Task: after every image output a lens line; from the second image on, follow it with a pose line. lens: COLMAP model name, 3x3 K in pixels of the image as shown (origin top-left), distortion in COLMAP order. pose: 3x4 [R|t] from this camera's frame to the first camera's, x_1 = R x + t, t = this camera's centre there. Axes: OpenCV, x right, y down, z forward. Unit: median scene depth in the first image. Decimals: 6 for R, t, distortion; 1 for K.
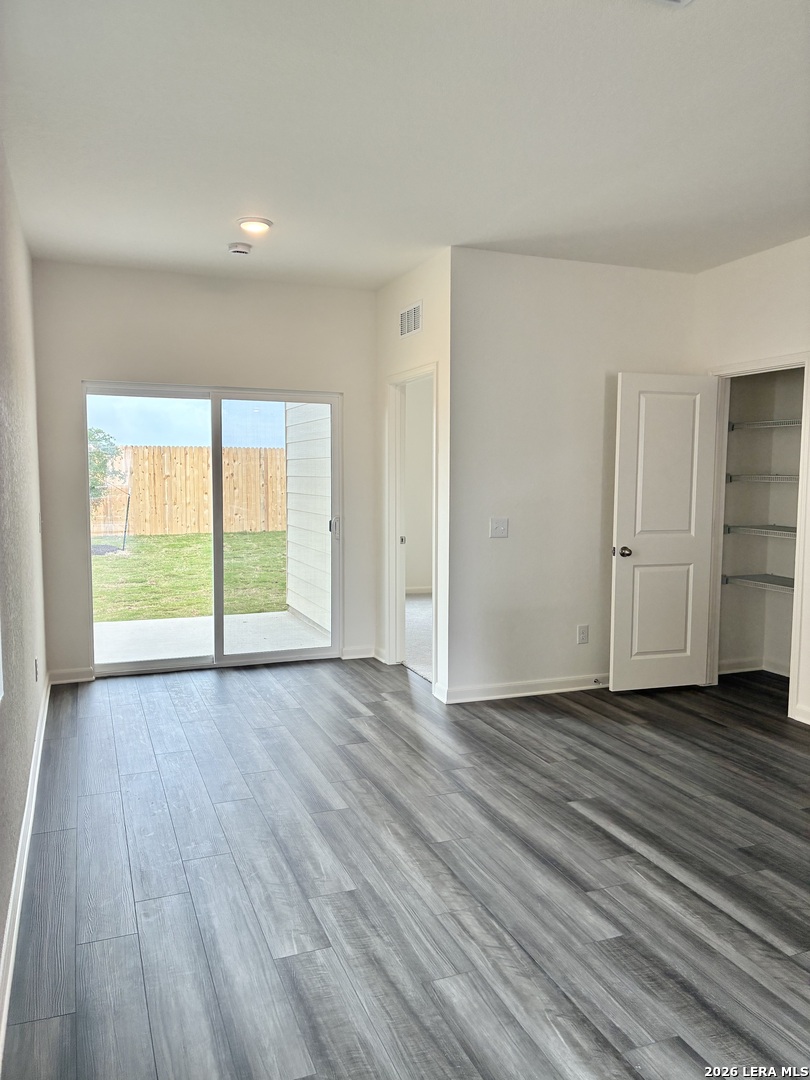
lens RADIAL K [[815.1, 0, 405.0], [0, 815.1, 540.0], [0, 0, 1]] dist [0.010636, 0.000799]
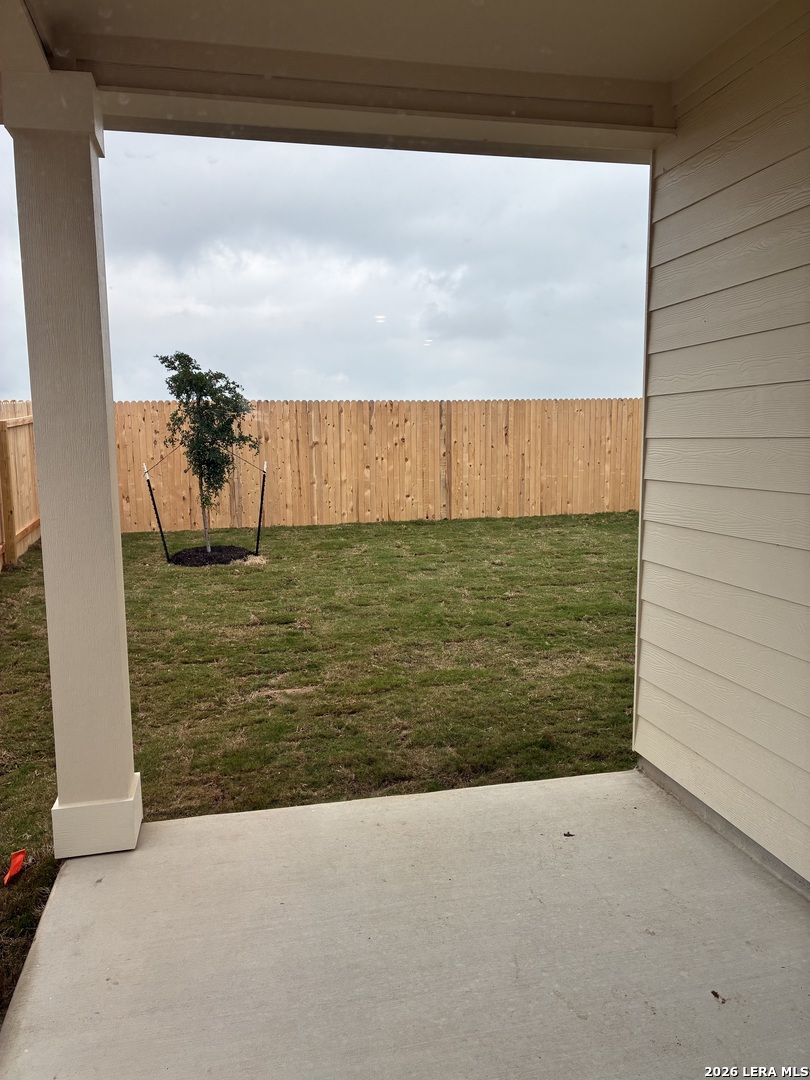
lens RADIAL K [[815.1, 0, 405.0], [0, 815.1, 540.0], [0, 0, 1]] dist [0.010636, 0.000799]
pose [[0.988248, 0.007244, -0.152685, -0.105333], [-0.000581, 0.999047, 0.043638, -0.025102], [0.152856, -0.043036, 0.987311, 0.307729]]
